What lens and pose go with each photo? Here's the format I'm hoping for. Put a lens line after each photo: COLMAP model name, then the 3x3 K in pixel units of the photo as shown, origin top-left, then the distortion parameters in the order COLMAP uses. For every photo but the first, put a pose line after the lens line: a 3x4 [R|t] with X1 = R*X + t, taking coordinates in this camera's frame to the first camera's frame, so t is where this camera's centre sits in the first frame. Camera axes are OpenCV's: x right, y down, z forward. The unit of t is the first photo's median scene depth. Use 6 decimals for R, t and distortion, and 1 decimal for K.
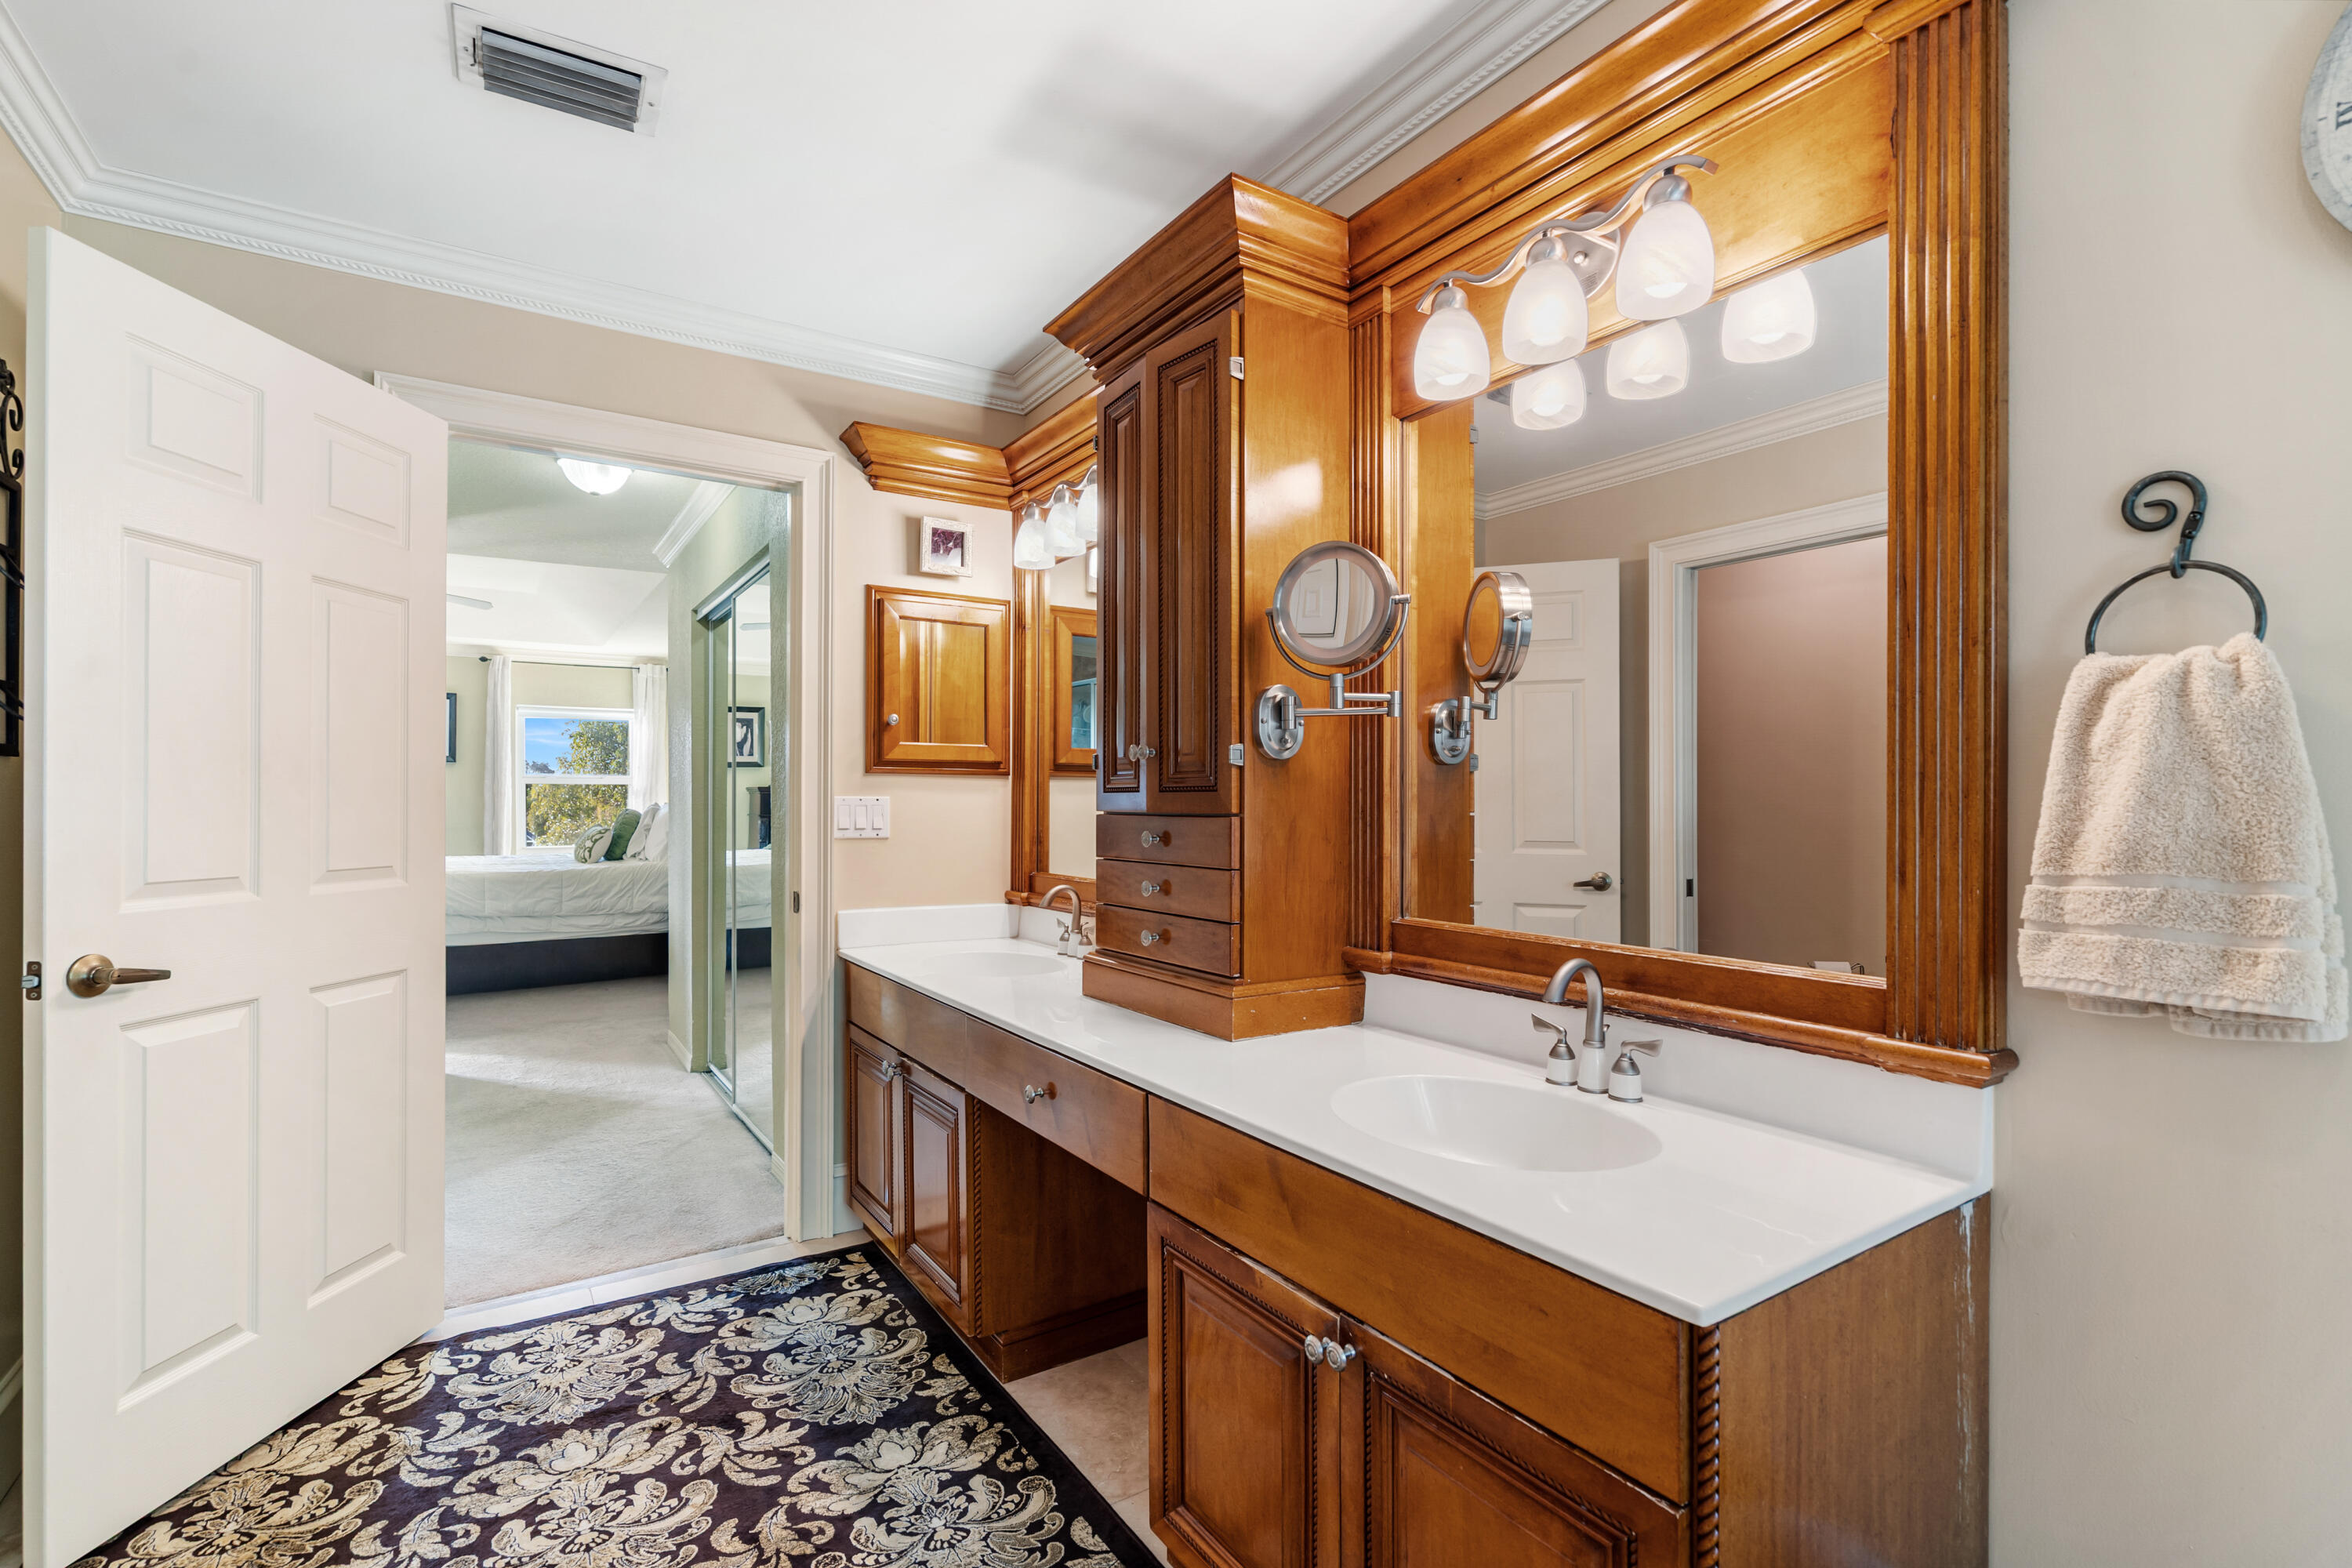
lens RADIAL K [[1063.7, 0, 1167.8], [0, 1063.7, 795.9], [0, 0, 1]] dist [-0.004279, 0.002313]
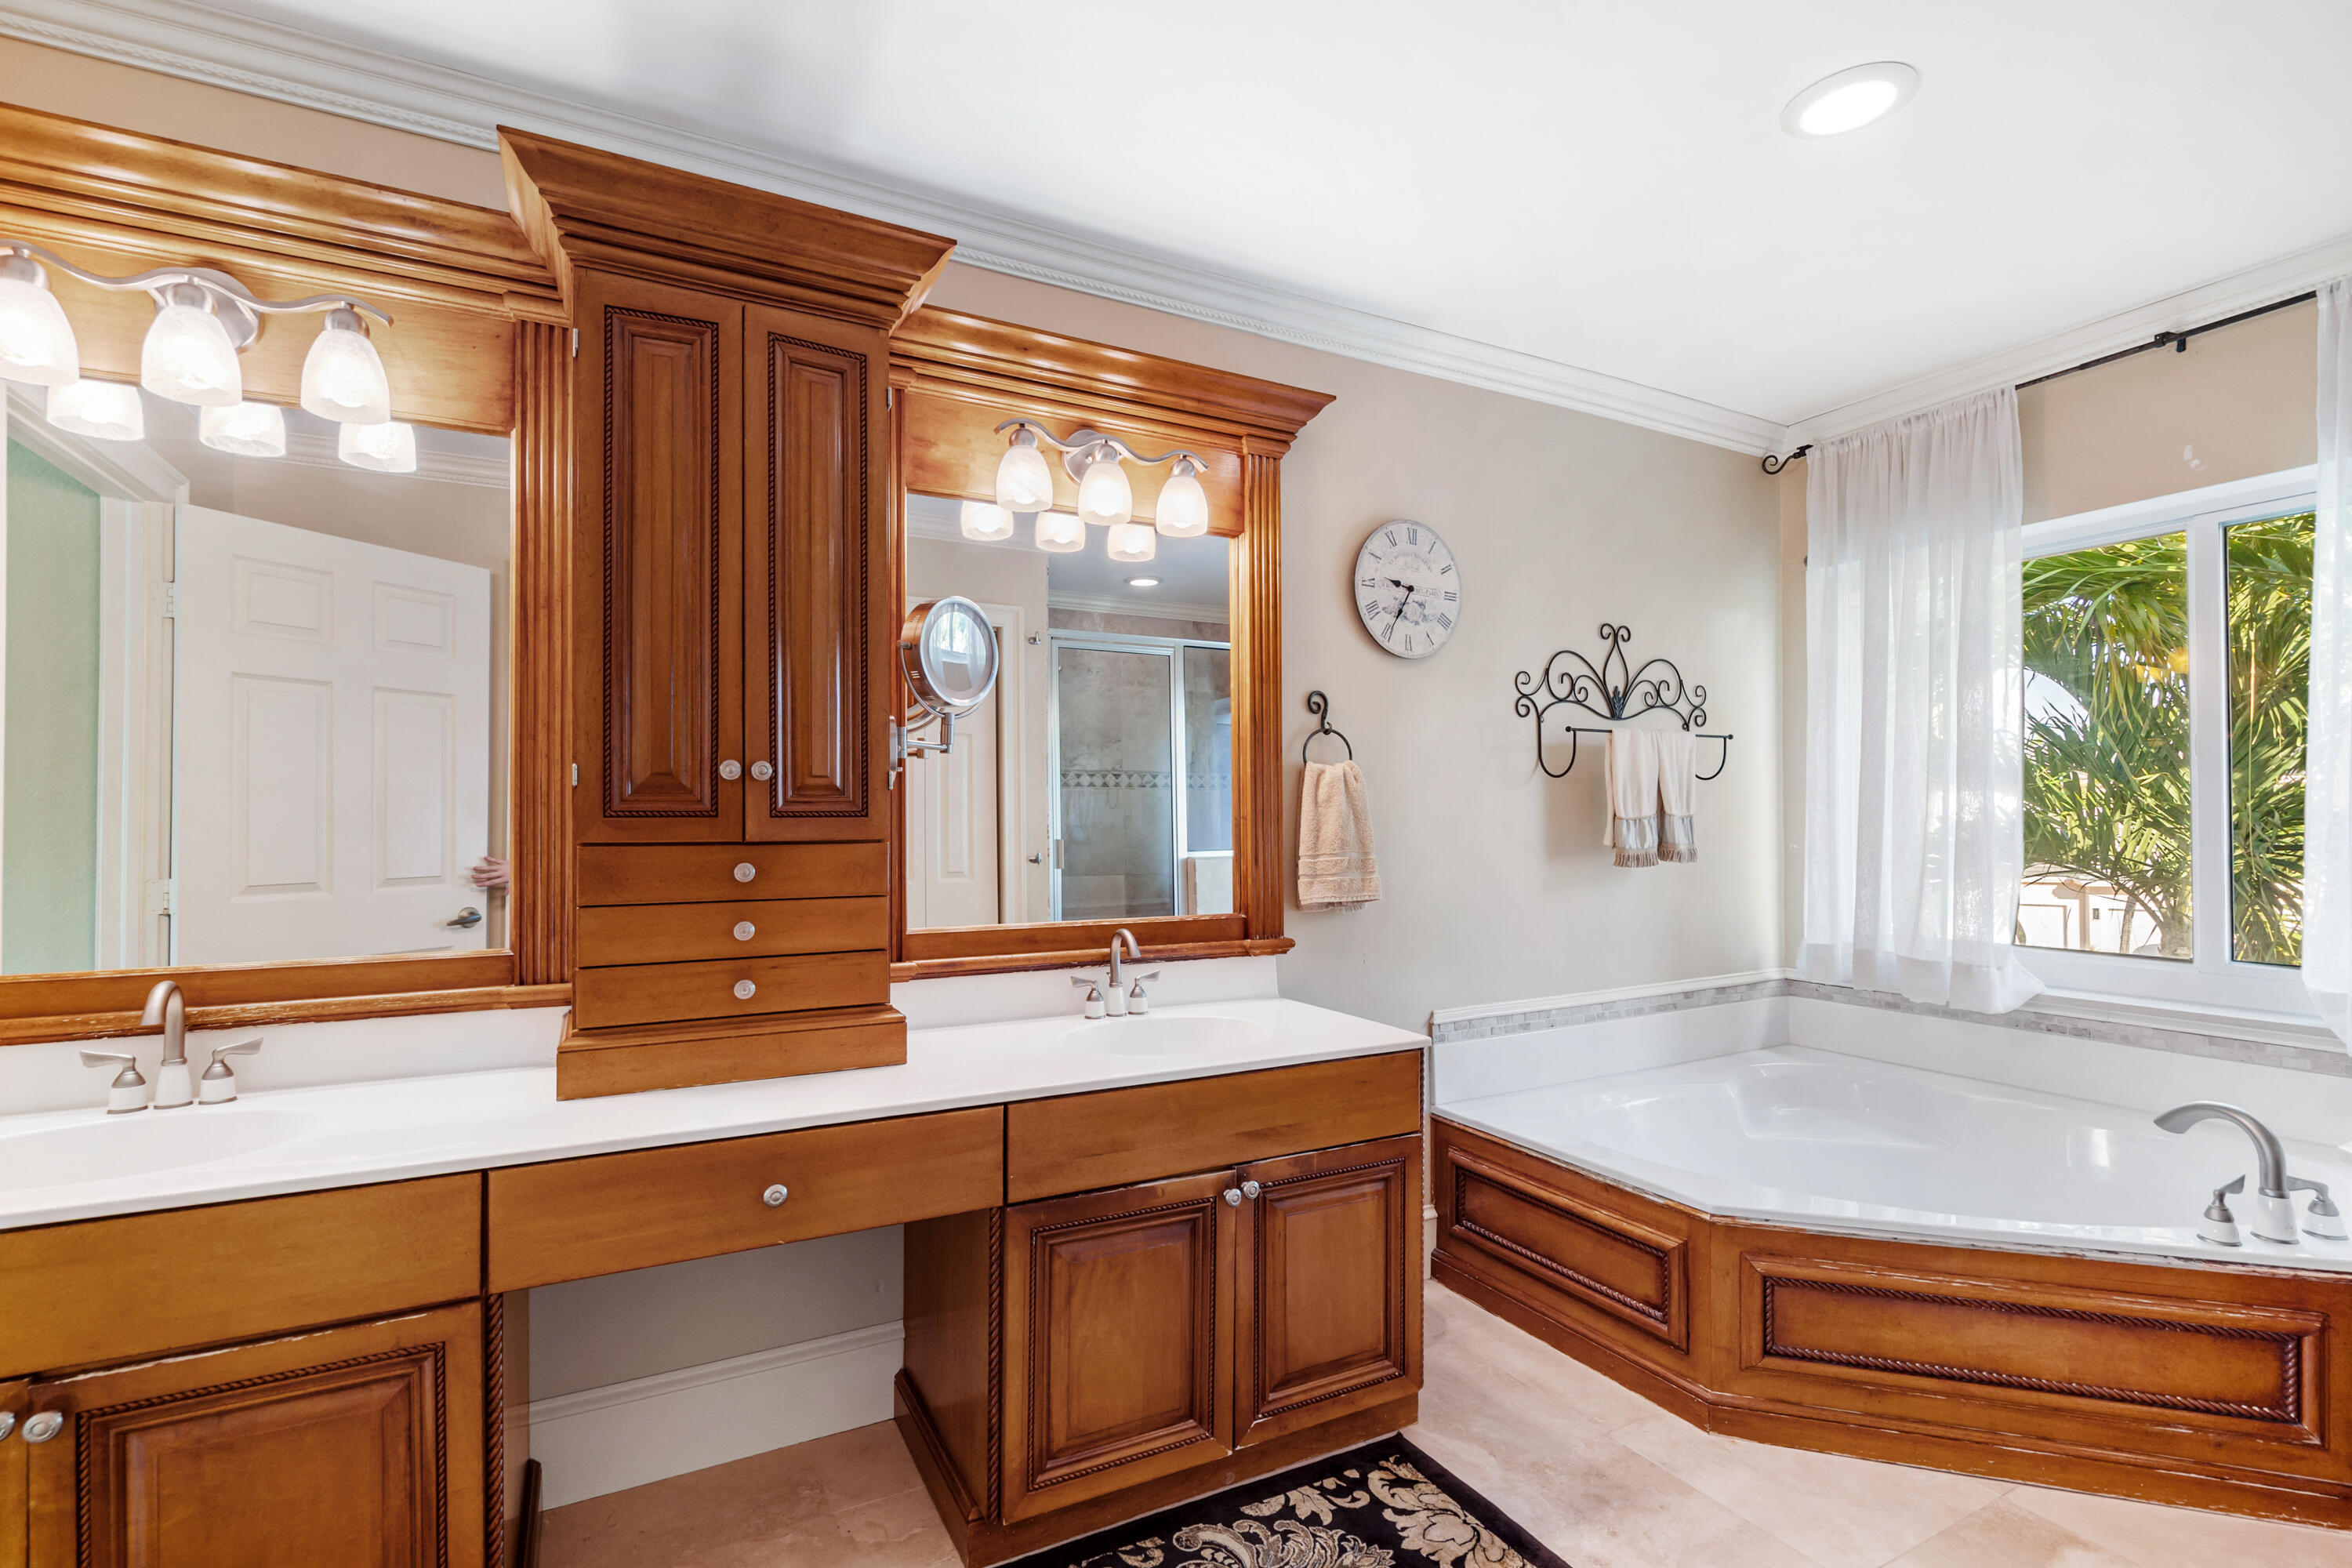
lens RADIAL K [[1063.7, 0, 1166.2], [0, 1063.7, 807.9], [0, 0, 1]] dist [-0.004279, 0.002313]
pose [[0.107206, 0.013090, 0.994151, -1.182894], [0.000177, 0.999913, -0.013184, 0.001066], [-0.994237, 0.001589, 0.107194, 0.823094]]
